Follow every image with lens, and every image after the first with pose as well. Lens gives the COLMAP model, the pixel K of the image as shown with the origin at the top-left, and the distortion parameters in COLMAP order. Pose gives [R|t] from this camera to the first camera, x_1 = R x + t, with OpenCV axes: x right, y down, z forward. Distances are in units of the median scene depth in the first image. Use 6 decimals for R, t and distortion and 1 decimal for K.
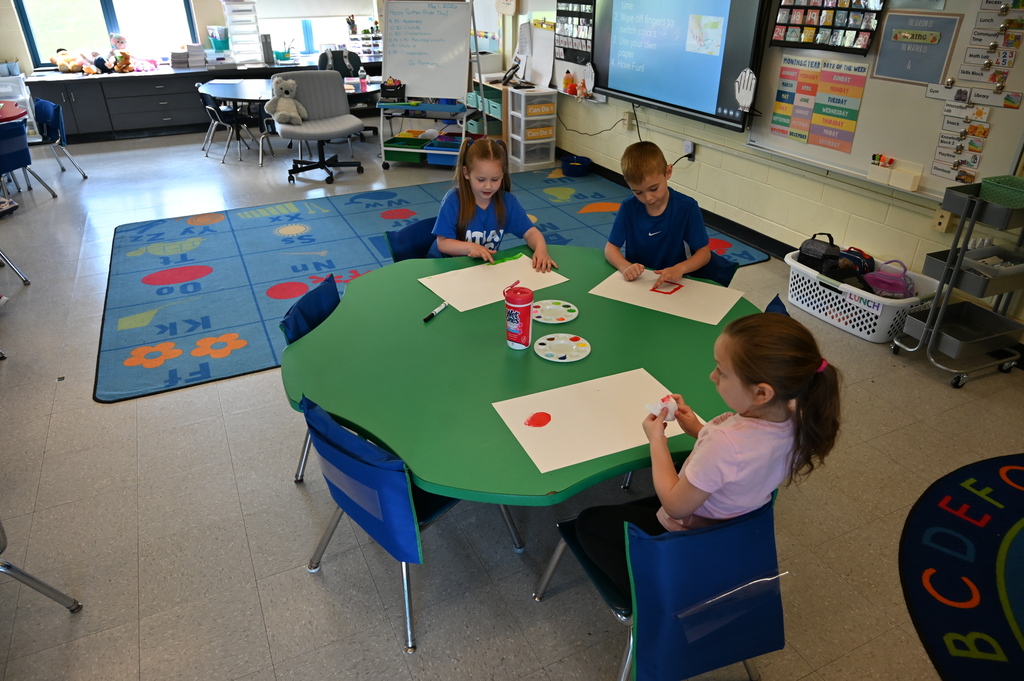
lens RADIAL K [[682.8, 0, 512.0], [0, 682.8, 340.5], [0, 0, 1]] dist [-0.000943, -0.000380]
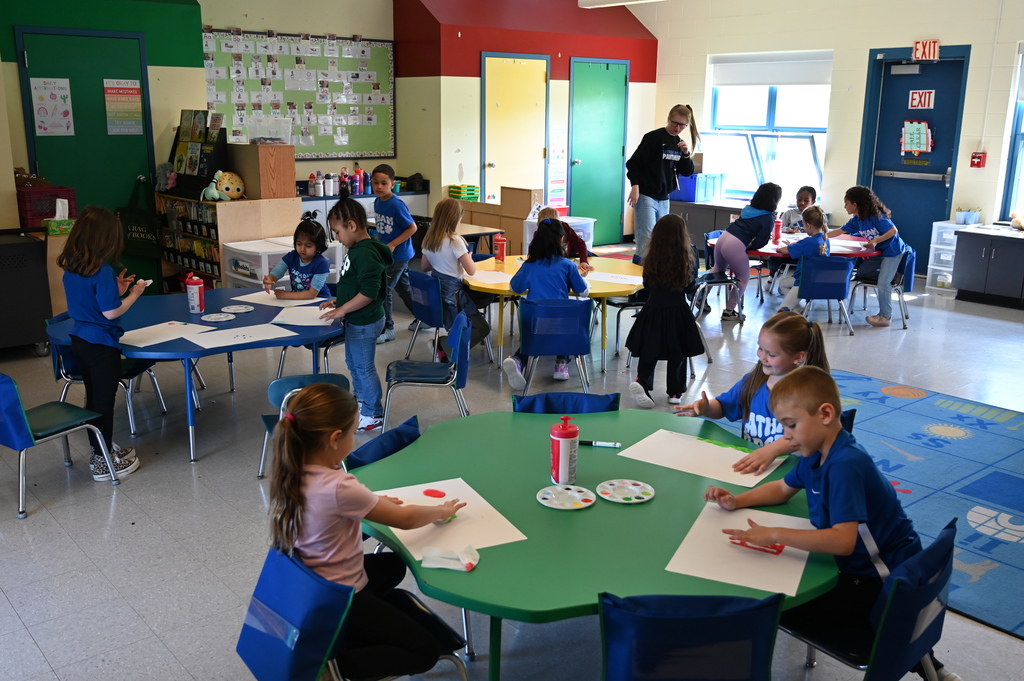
lens RADIAL K [[959.7, 0, 512.0], [0, 959.7, 340.5], [0, 0, 1]] dist [-0.006524, -0.004155]
pose [[0.254371, 0.235957, -0.937880, 0.567189], [-0.475510, 0.874974, 0.091163, -0.120272], [0.842132, 0.422782, 0.334768, 0.182132]]
